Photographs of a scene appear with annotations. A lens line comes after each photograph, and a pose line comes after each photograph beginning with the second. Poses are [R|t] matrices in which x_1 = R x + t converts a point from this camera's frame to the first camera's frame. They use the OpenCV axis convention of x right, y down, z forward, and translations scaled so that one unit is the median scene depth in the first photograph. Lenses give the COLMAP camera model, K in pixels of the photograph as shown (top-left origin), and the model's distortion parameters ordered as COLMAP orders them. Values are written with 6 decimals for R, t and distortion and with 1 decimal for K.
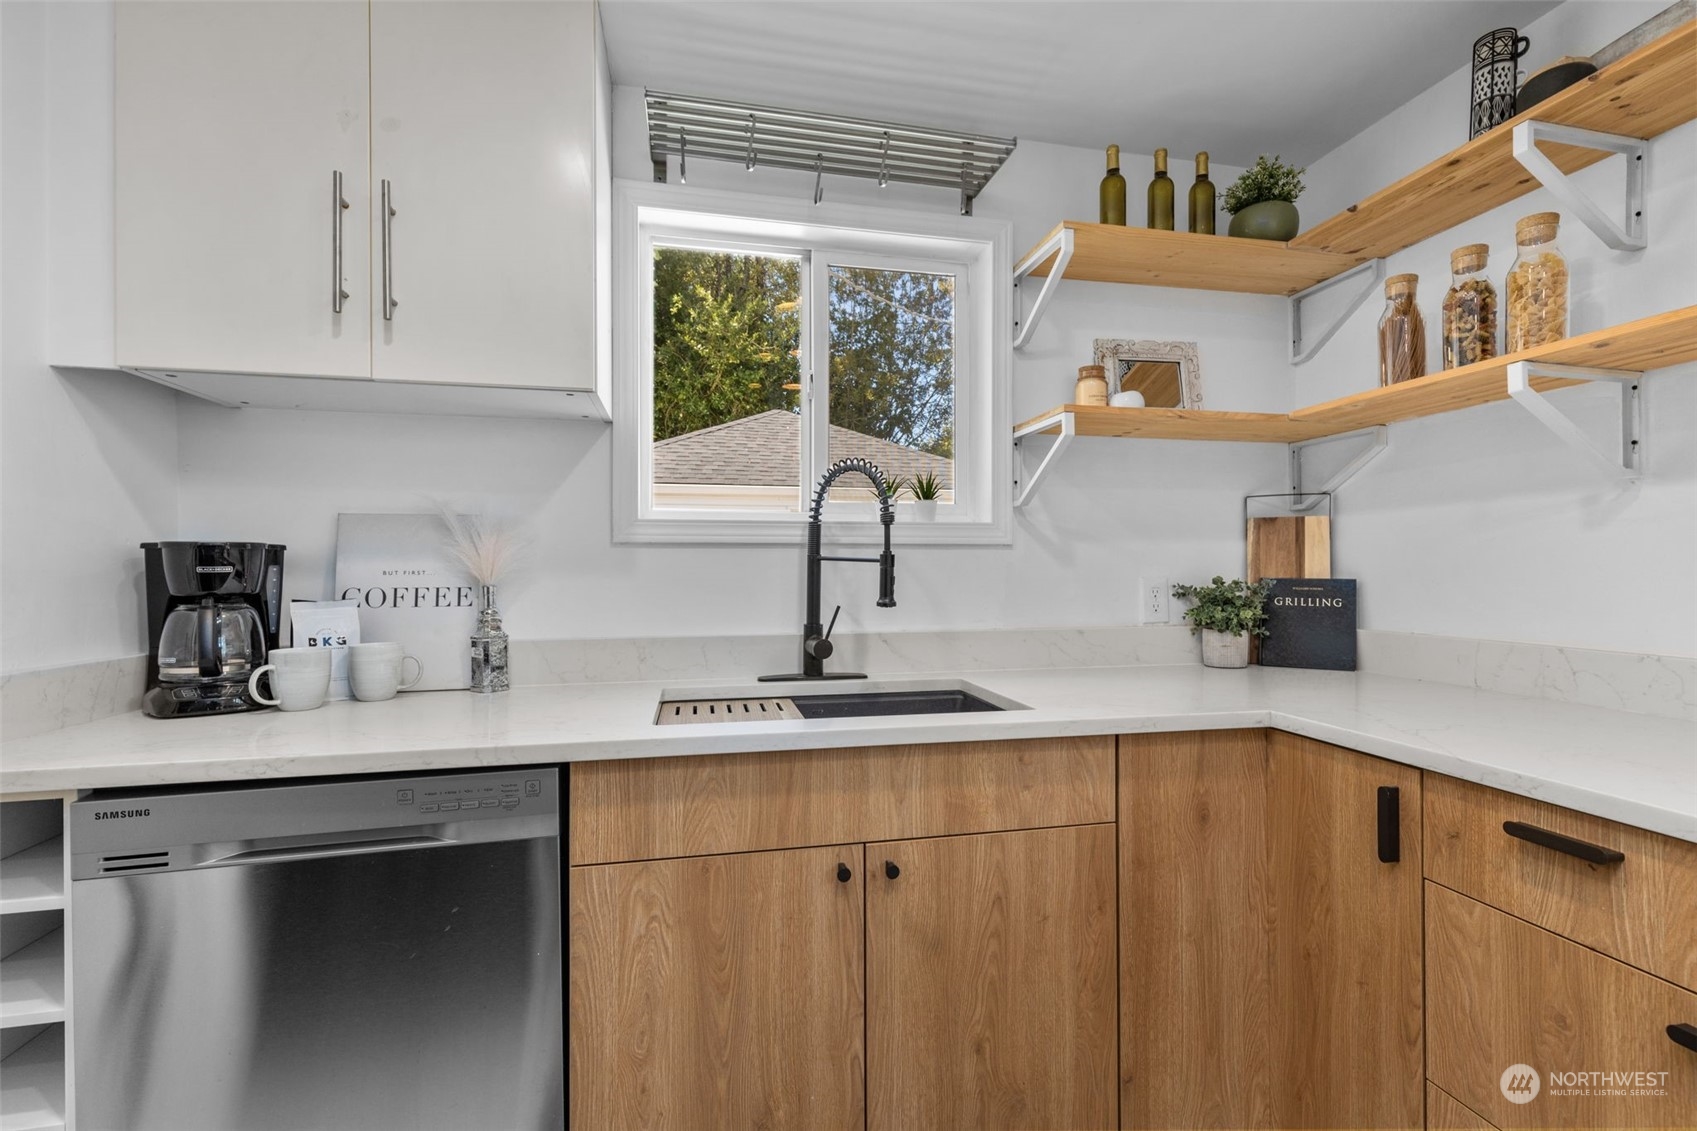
lens RADIAL K [[758.2, 0, 855.4], [0, 758.2, 568.2], [0, 0, 1]] dist [0.008641, 0.000063]
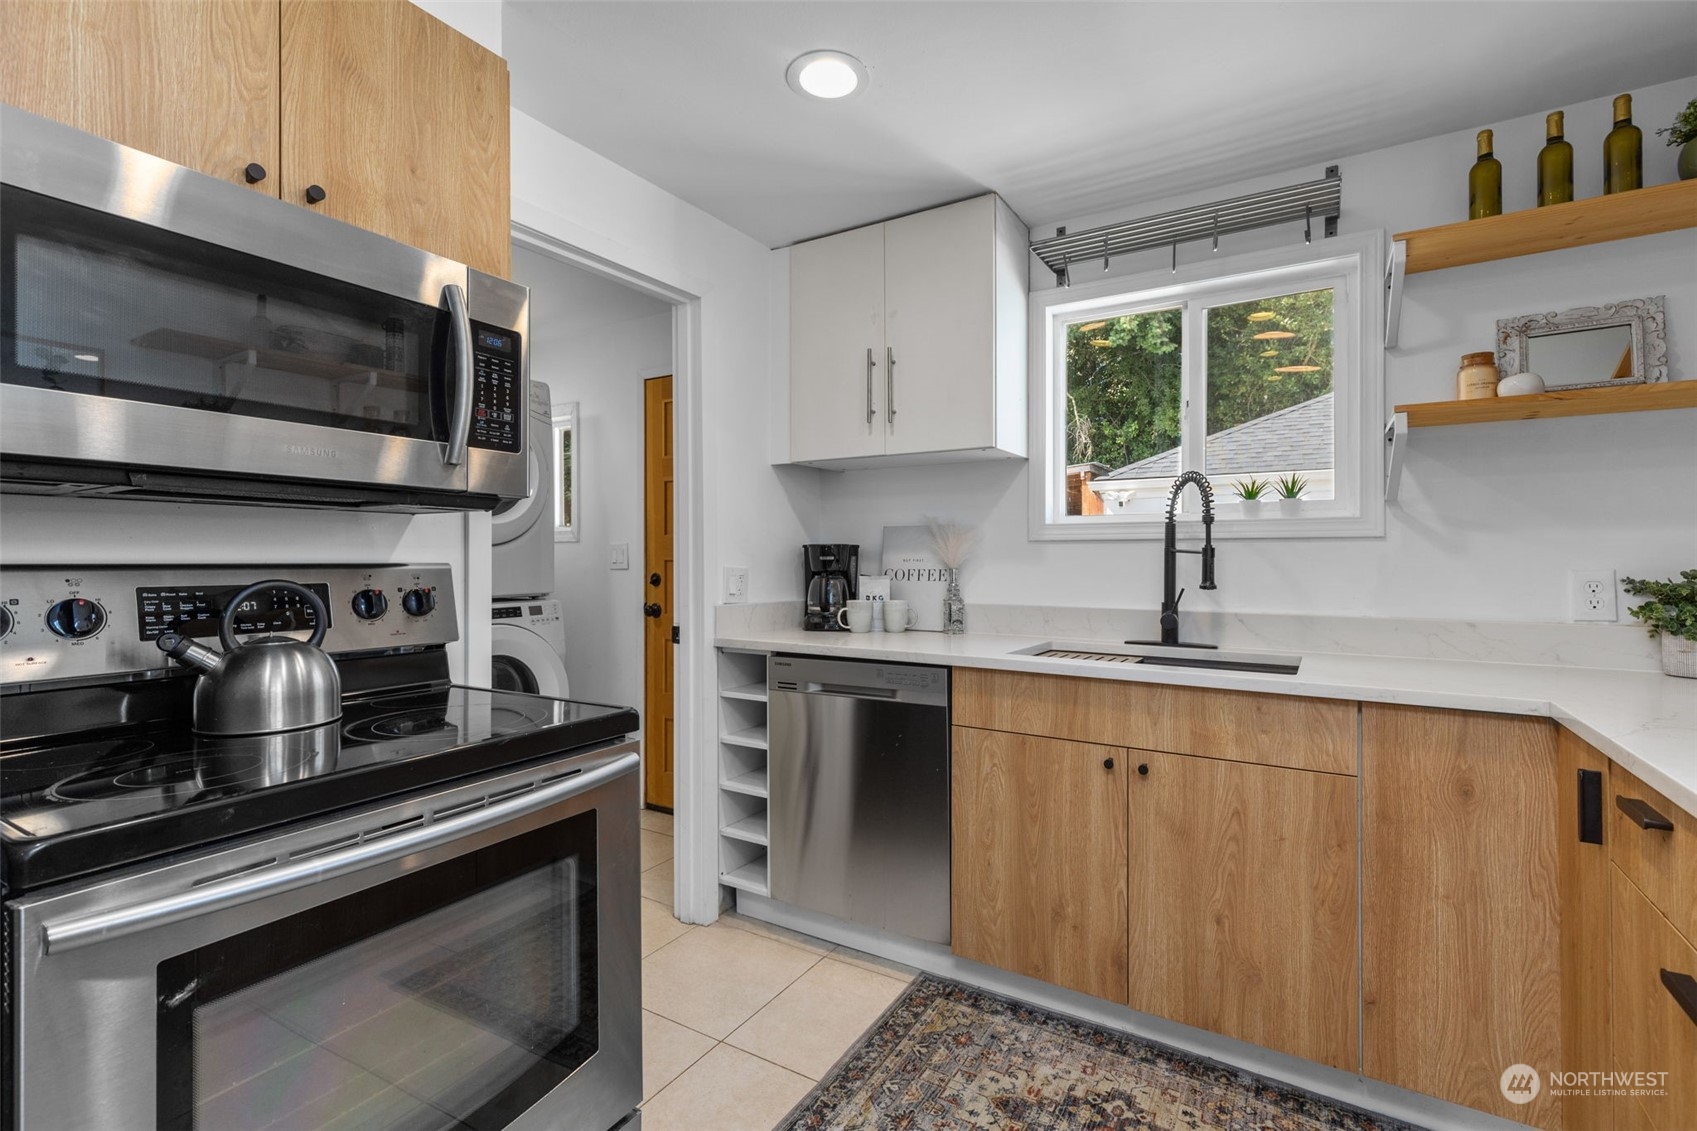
lens RADIAL K [[758.2, 0, 848.7], [0, 758.2, 559.3], [0, 0, 1]] dist [0.008641, 0.000063]
pose [[0.715893, 0.004117, -0.698198, 0.581074], [-0.003712, 0.999991, 0.002090, 0.001216], [0.698200, 0.001096, 0.715902, -0.372195]]
